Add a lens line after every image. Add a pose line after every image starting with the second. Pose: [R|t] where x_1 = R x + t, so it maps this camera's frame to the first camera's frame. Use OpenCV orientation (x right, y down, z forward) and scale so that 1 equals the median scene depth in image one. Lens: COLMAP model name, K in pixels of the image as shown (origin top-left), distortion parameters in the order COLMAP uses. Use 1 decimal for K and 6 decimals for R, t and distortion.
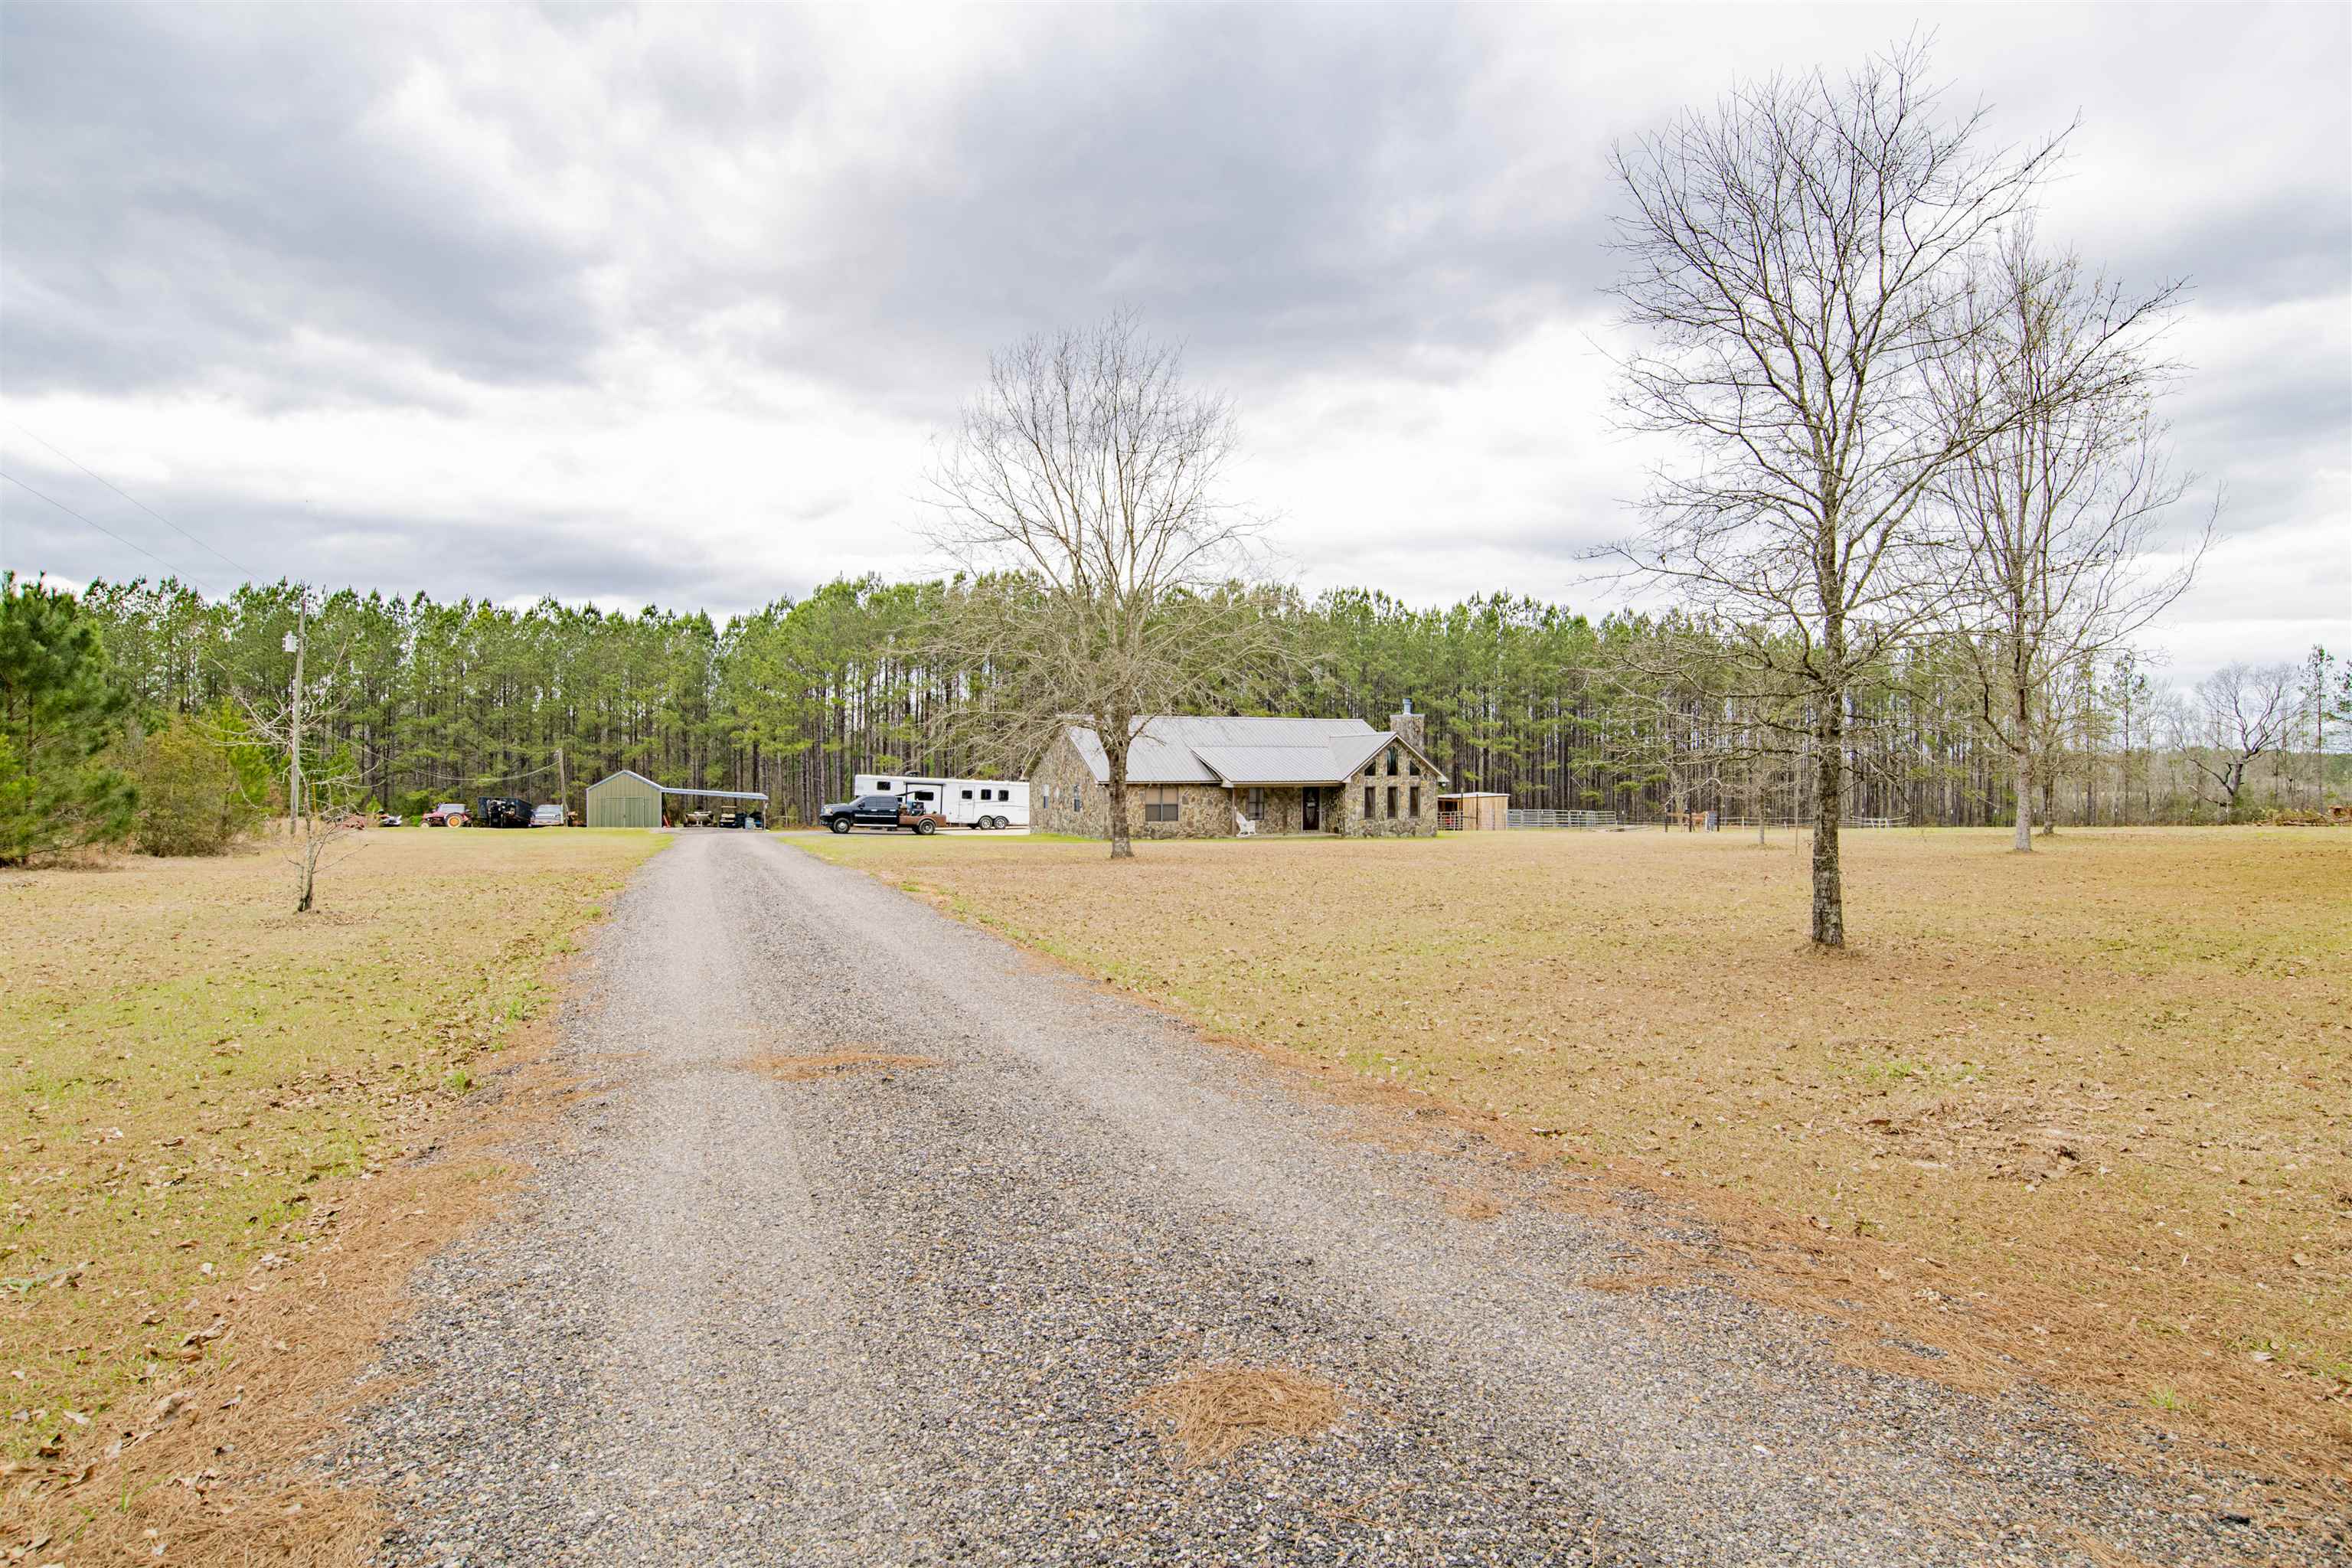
lens RADIAL K [[1341.0, 0, 1169.7], [0, 1341.0, 781.3], [0, 0, 1]] dist [-0.007150, -0.000613]
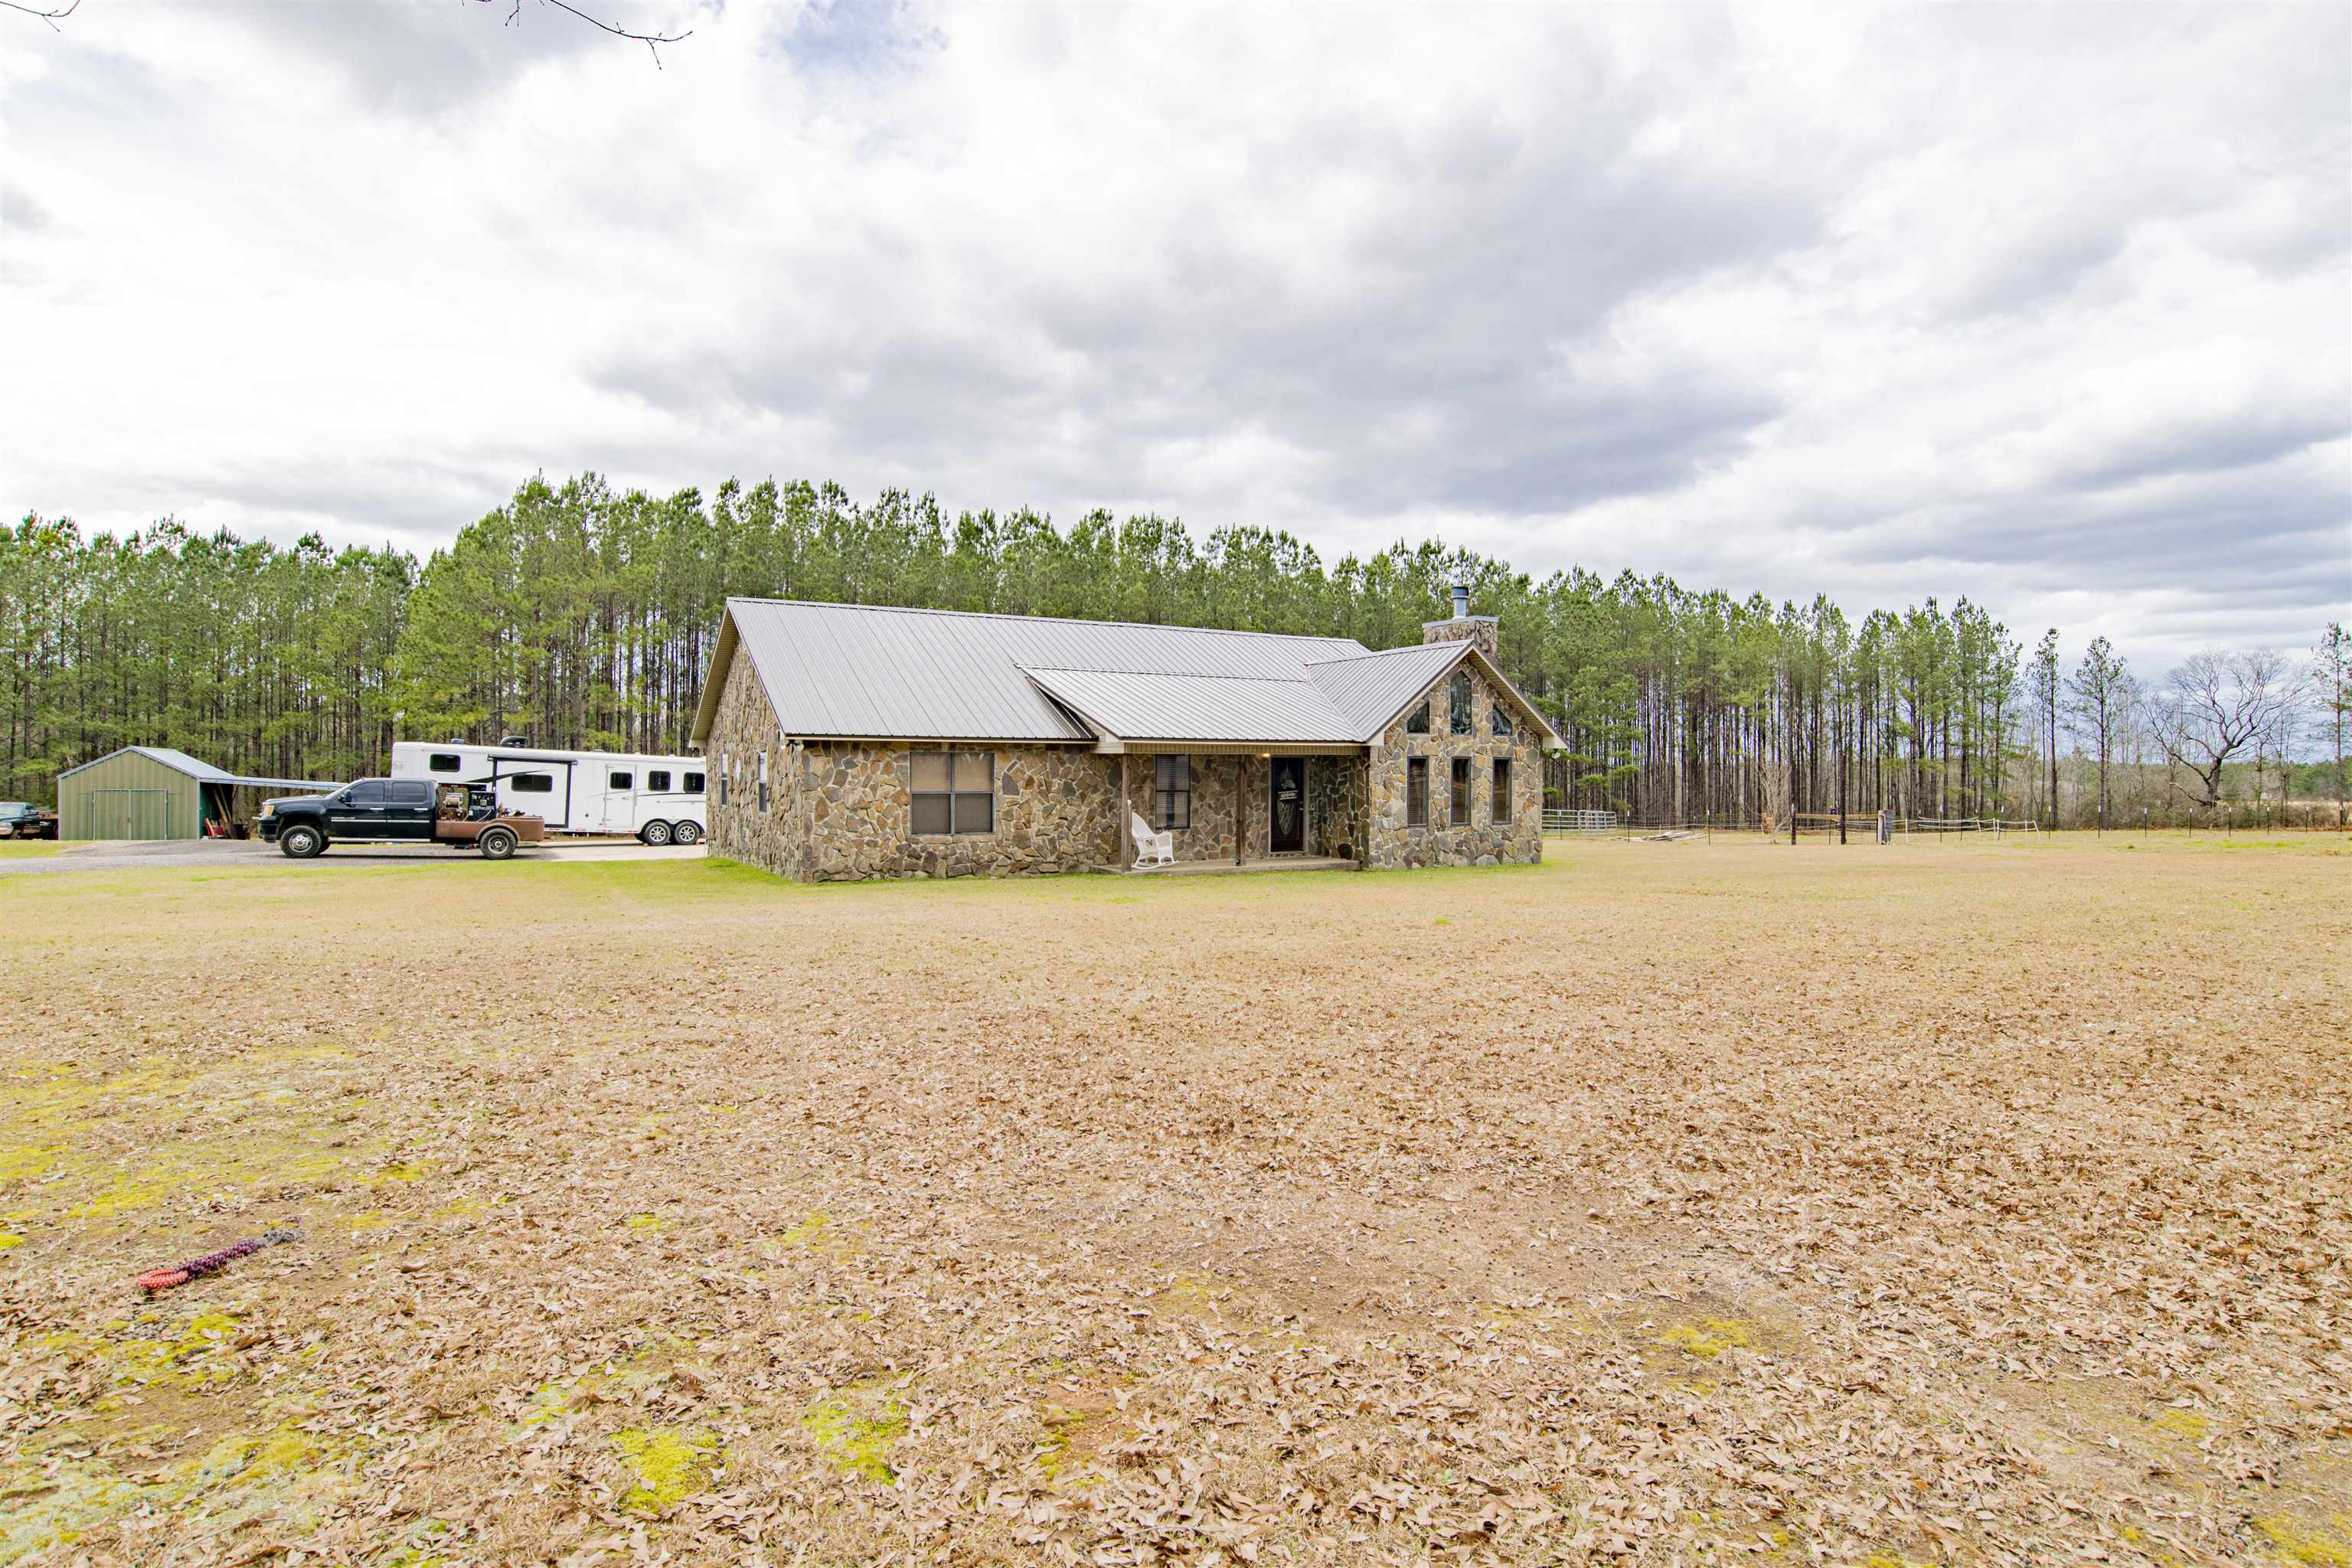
lens RADIAL K [[1212.9, 0, 1164.2], [0, 1212.9, 772.2], [0, 0, 1]] dist [0.004668, 0.002091]
pose [[0.994093, 0.003966, 0.108457, 0.017557], [-0.002712, 0.999928, -0.011712, 0.014018], [-0.108496, 0.011349, 0.994032, 0.584782]]
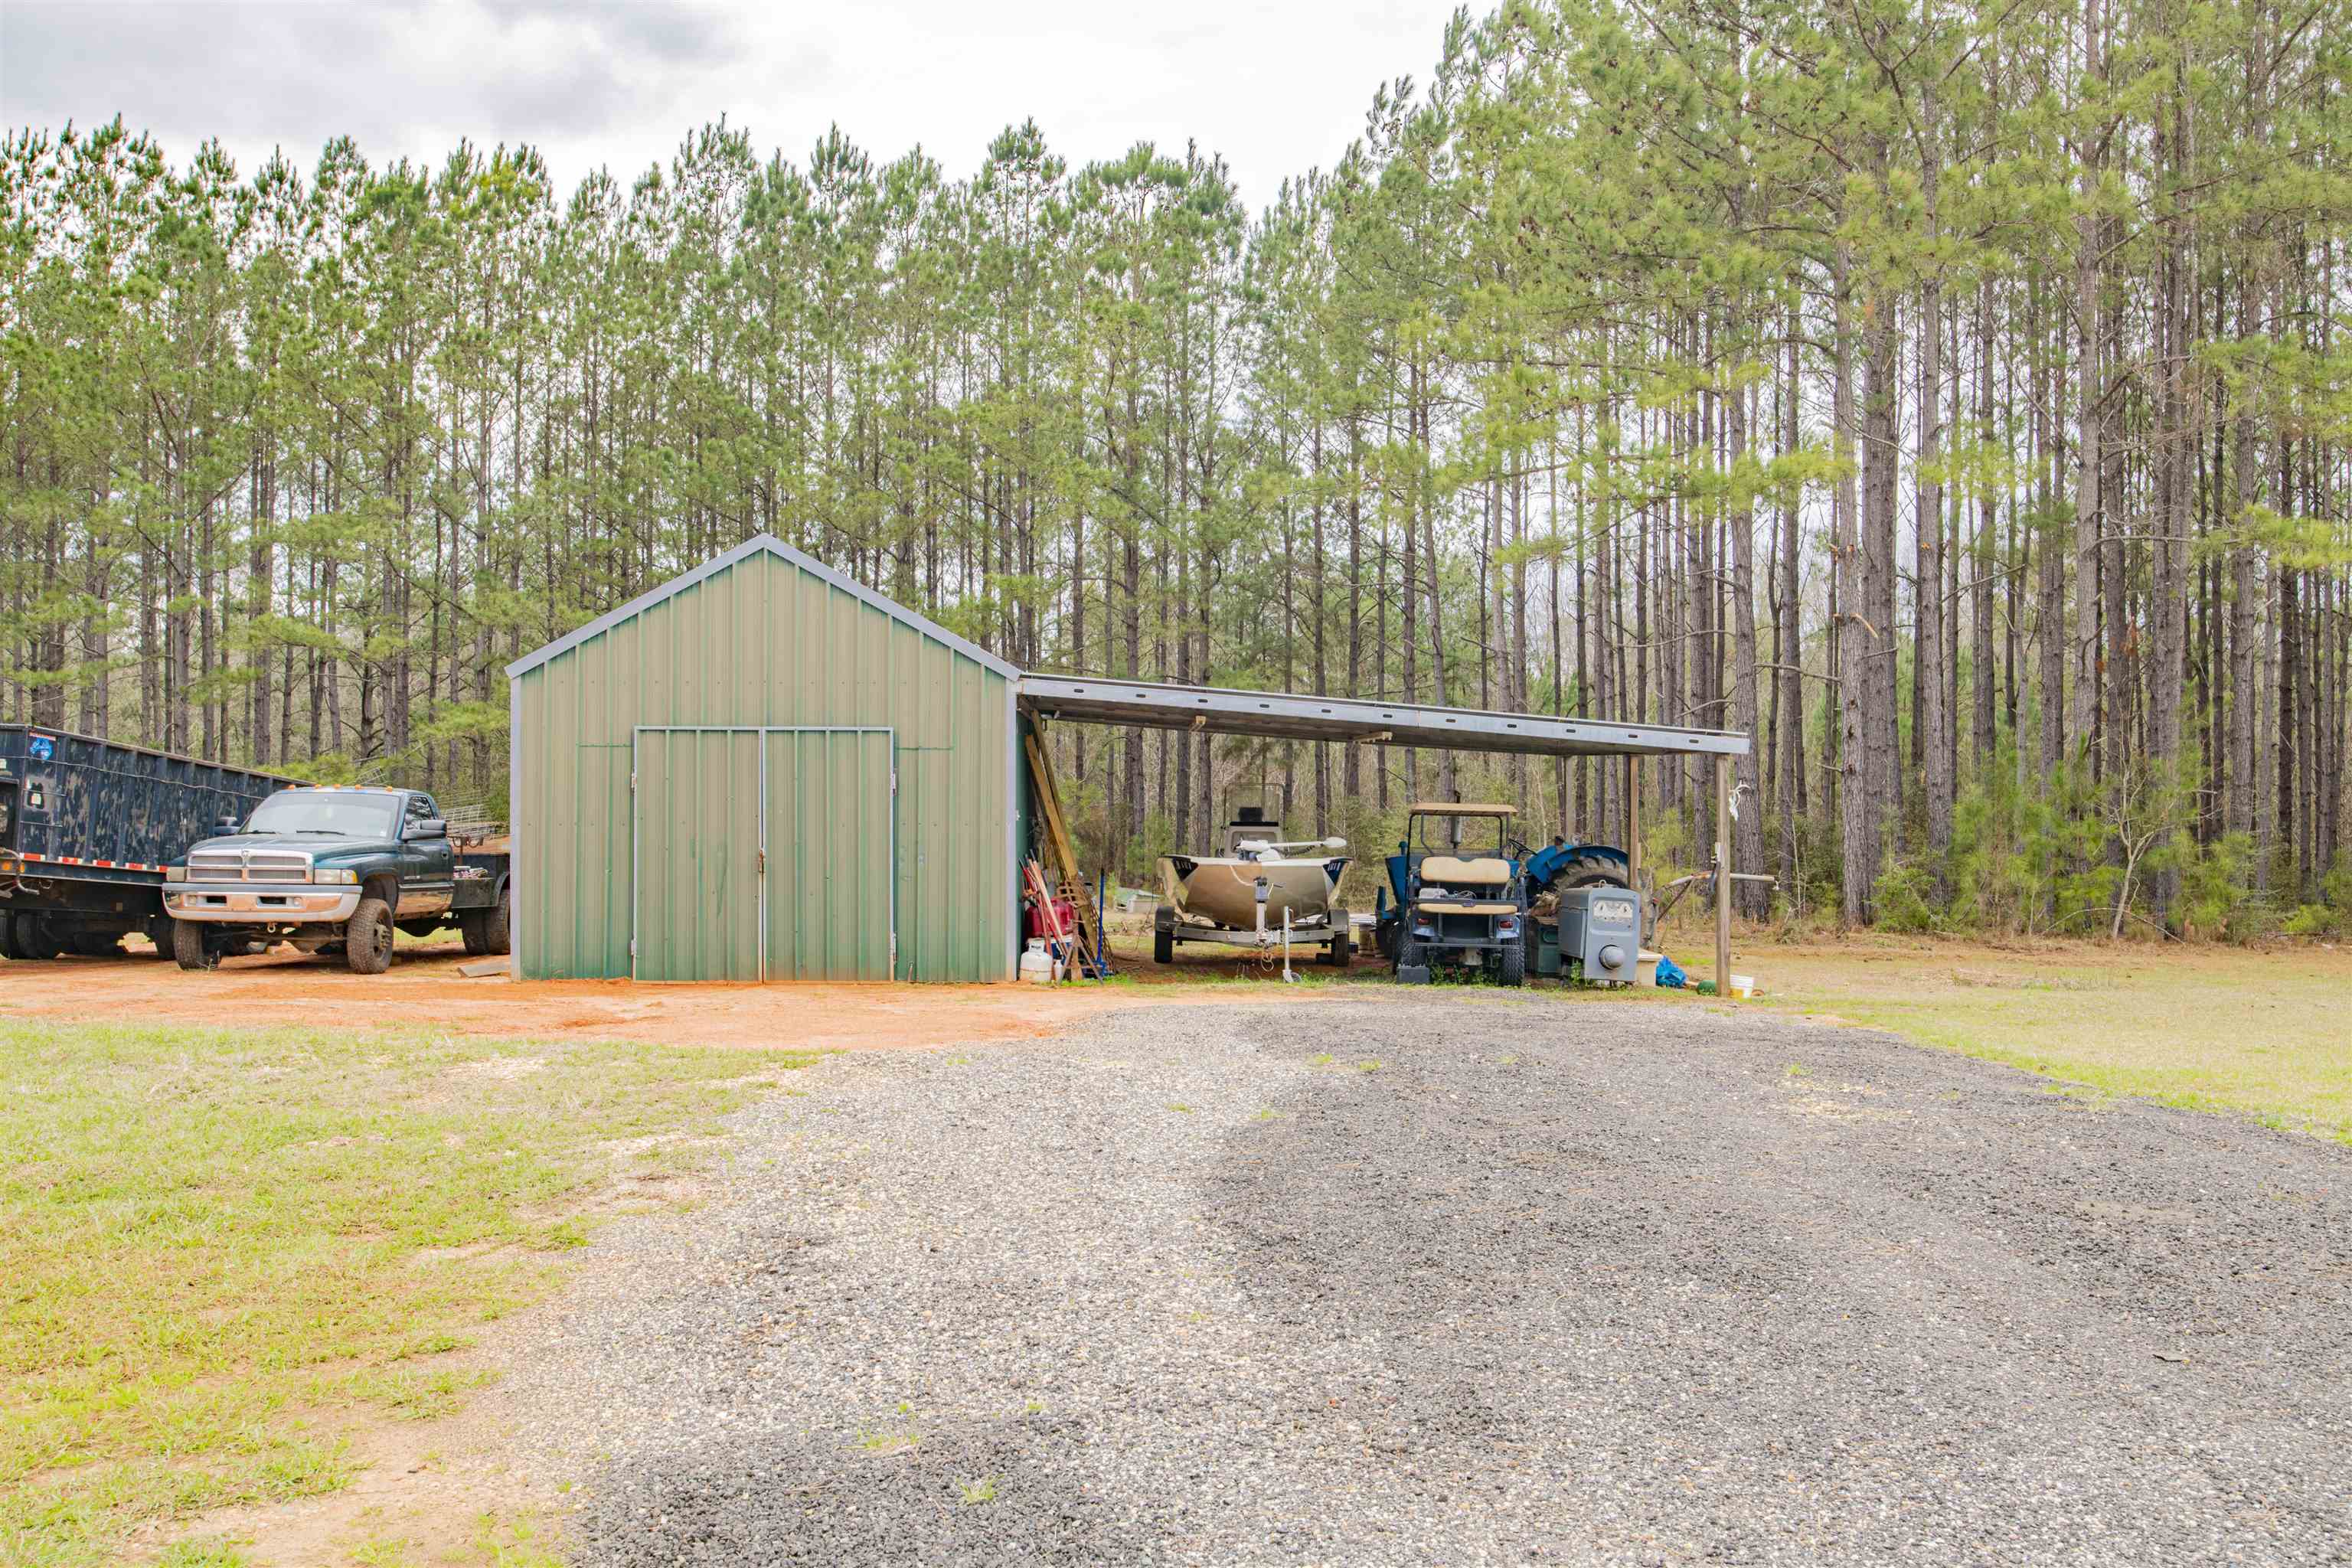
lens RADIAL K [[2105.3, 0, 1173.3], [0, 2105.3, 788.3], [0, 0, 1]] dist [-0.015217, -0.005735]
pose [[0.950061, 0.005983, -0.312007, -0.457256], [-0.012822, 0.999720, -0.019873, 0.033573], [0.311801, 0.022881, 0.949872, 1.236034]]
